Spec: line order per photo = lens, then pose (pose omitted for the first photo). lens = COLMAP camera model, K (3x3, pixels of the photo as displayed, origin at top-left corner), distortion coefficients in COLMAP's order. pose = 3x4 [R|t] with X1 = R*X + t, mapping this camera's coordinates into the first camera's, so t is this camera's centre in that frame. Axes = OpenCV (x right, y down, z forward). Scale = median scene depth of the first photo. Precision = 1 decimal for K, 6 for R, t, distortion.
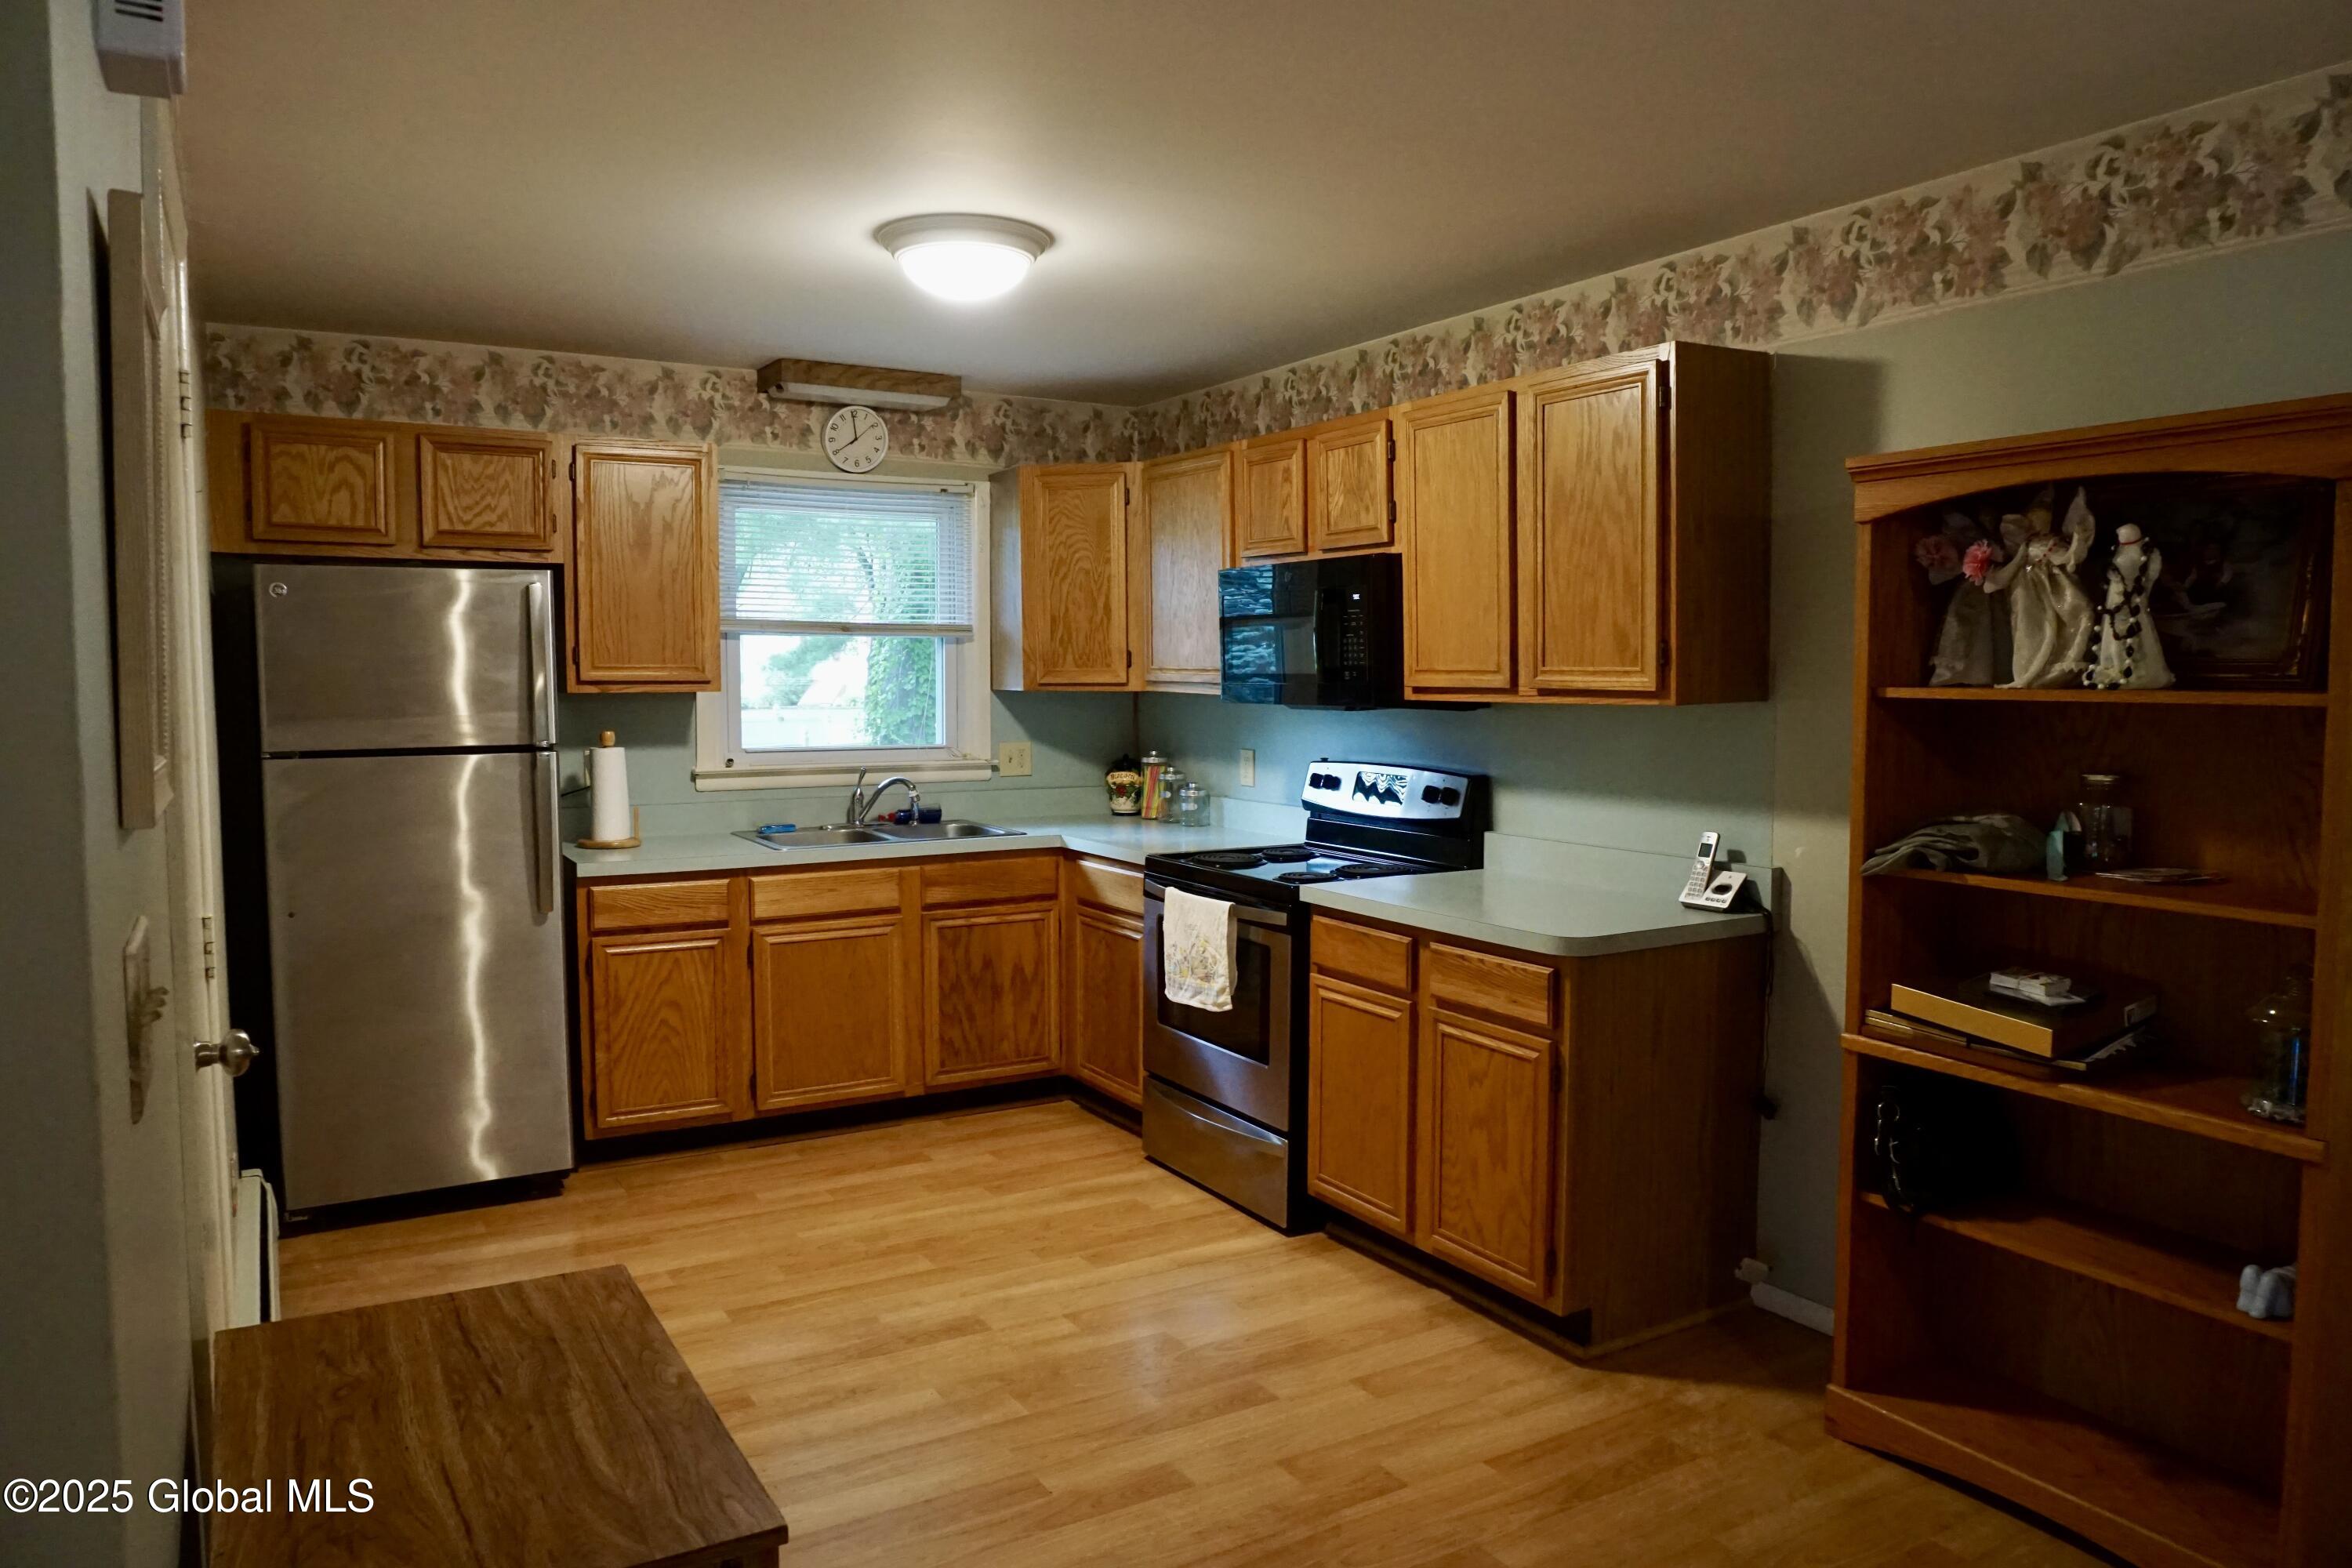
lens RADIAL K [[1611.5, 0, 1192.4], [0, 1611.5, 773.4], [0, 0, 1]] dist [-0.034889, 0.020196]
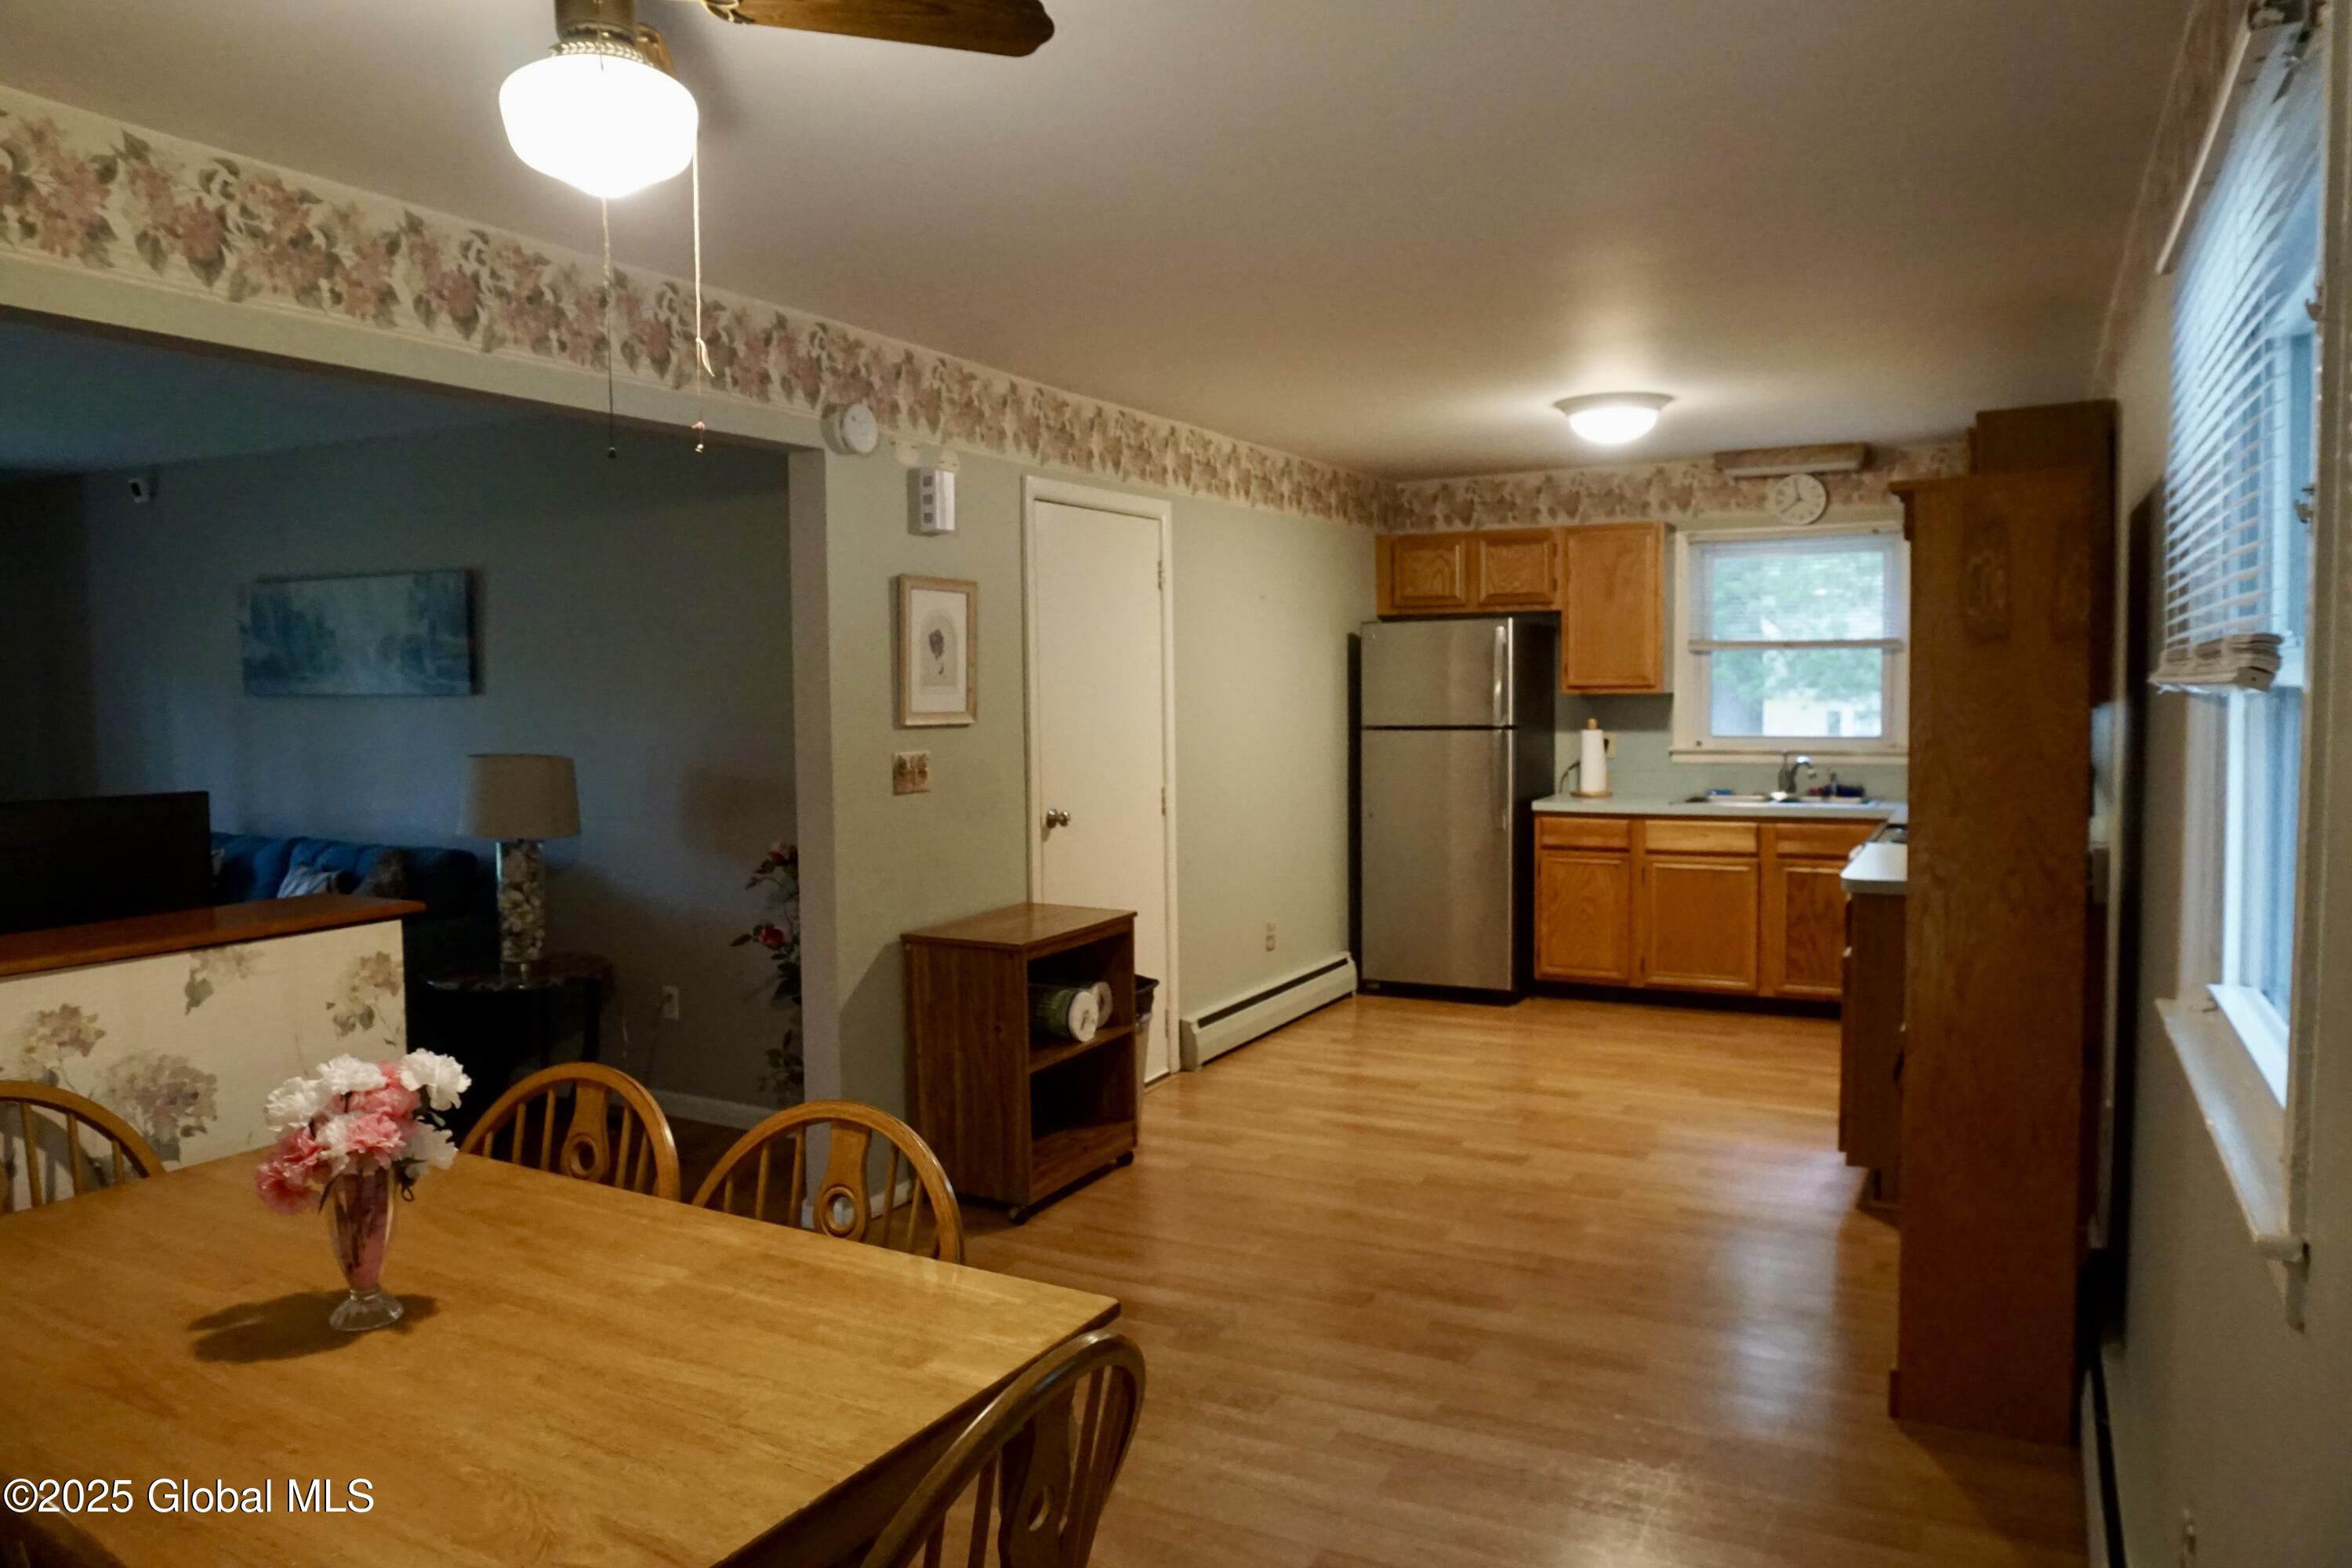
lens RADIAL K [[1611.5, 0, 1181.0], [0, 1611.5, 782.6], [0, 0, 1]] dist [-0.034889, 0.020196]
pose [[0.517150, 0.044897, -0.854717, 0.783124], [-0.041350, 0.998768, 0.027444, 0.008234], [0.854896, 0.021150, 0.518369, -0.118688]]
